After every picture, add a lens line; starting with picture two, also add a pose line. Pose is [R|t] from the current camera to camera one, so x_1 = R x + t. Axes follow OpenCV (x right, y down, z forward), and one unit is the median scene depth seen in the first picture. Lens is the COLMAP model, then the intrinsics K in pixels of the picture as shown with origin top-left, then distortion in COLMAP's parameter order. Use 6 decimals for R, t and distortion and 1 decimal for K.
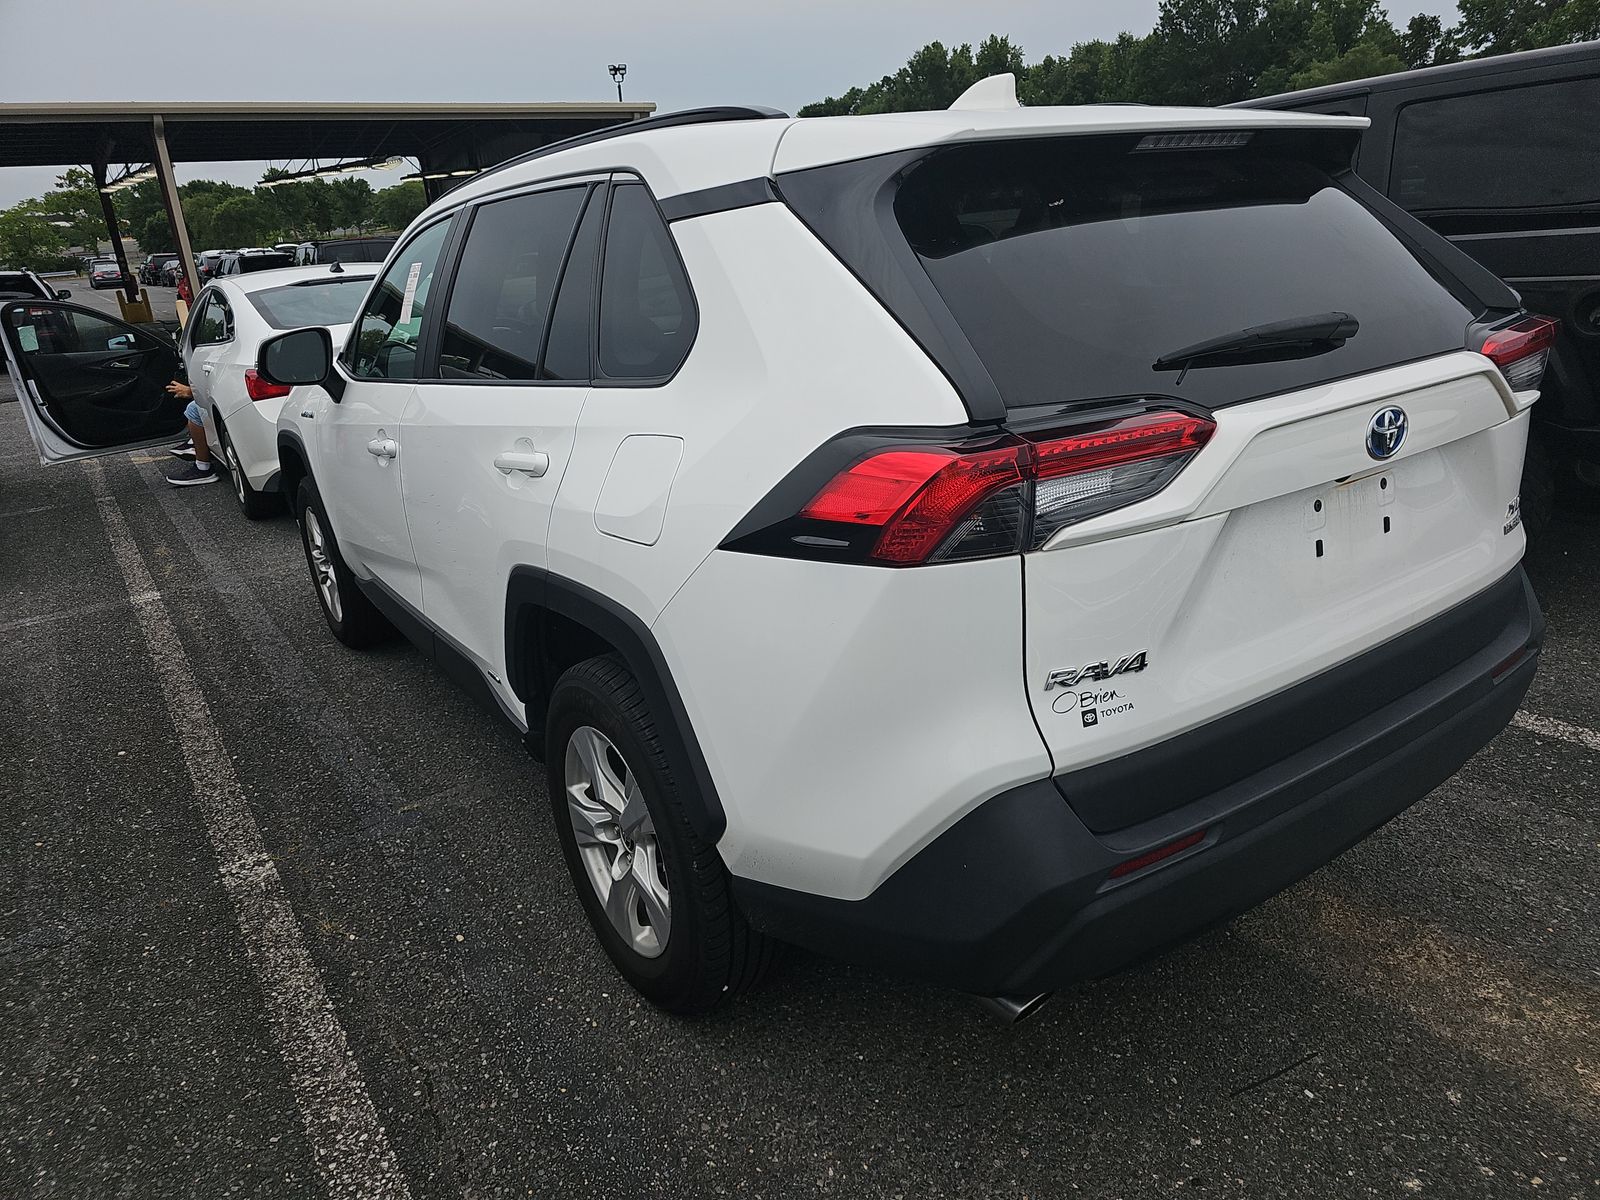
lens RADIAL K [[1063.1, 0, 807.1], [0, 1063.1, 613.4], [0, 0, 1]] dist [0.028641, -0.025947]
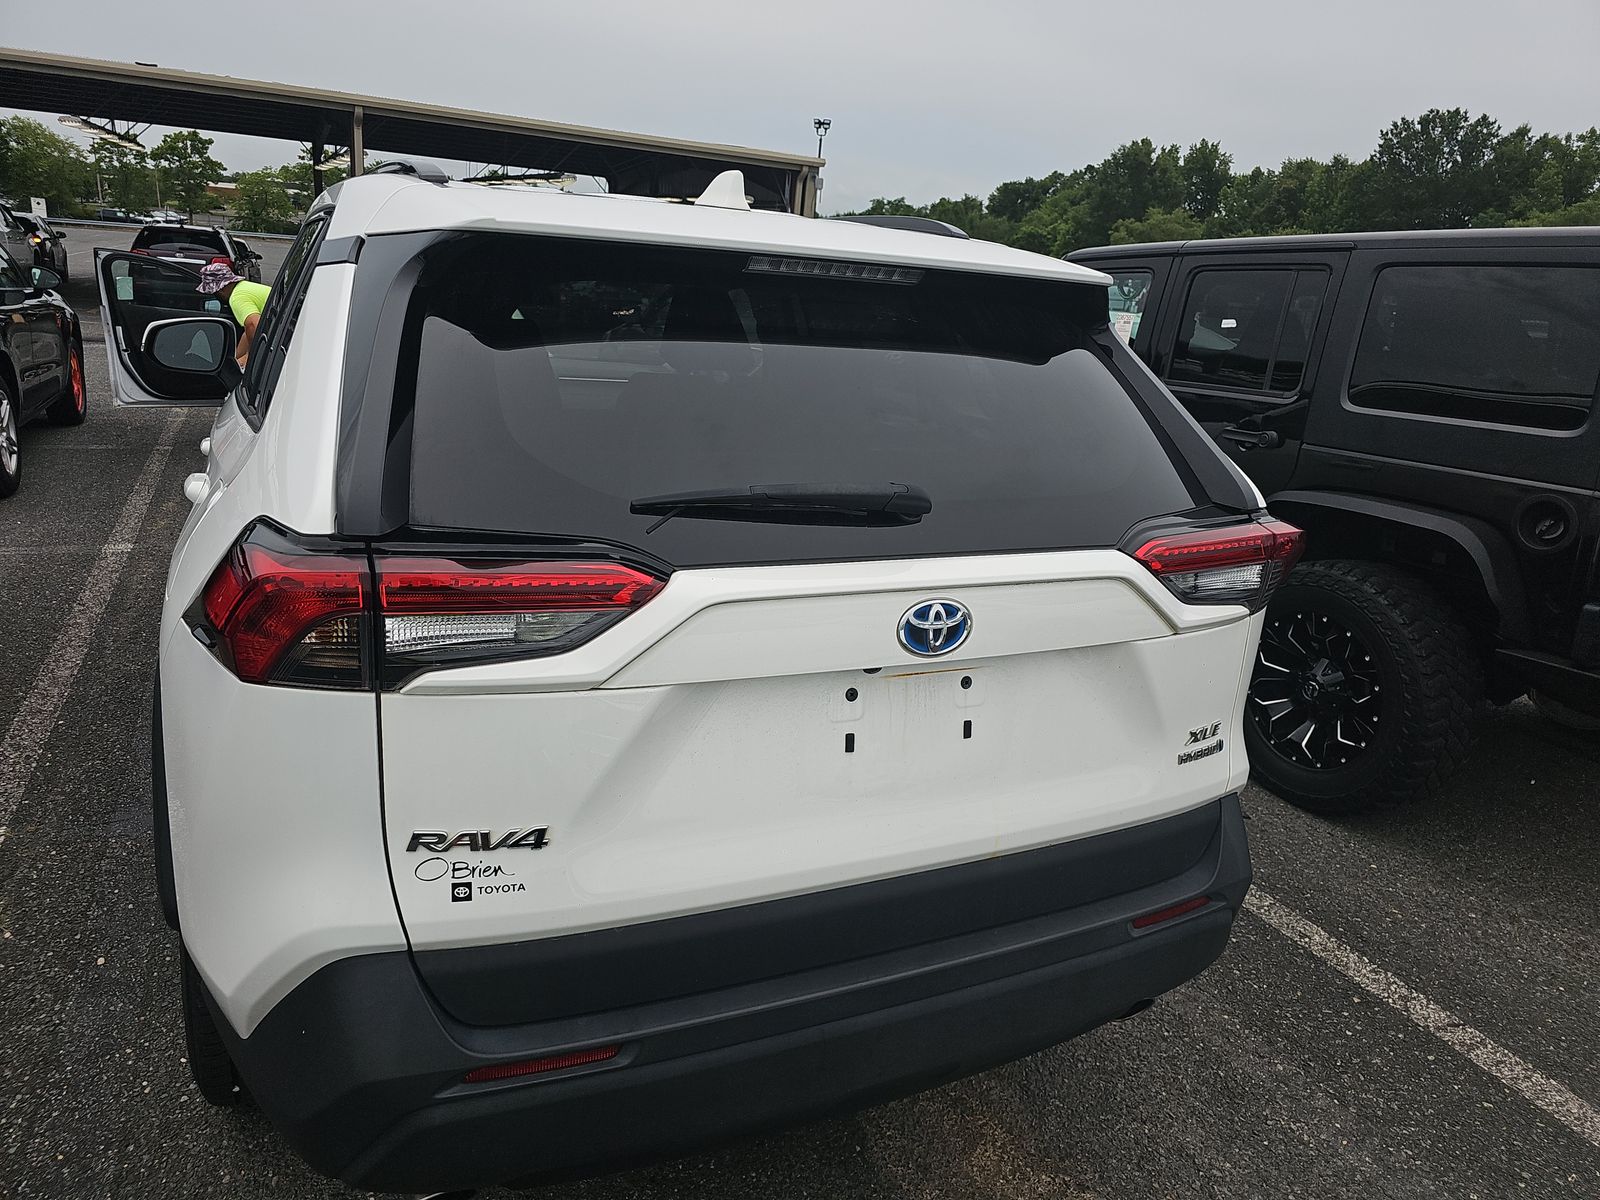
lens RADIAL K [[1065.8, 0, 800.0], [0, 1065.8, 600.0], [0, 0, 1]] dist [0.031783, -0.024150]
pose [[0.977399, 0.181362, -0.108624, 0.569268], [-0.187643, 0.980932, -0.050625, -0.137752], [0.097371, 0.069863, 0.992793, 0.144822]]
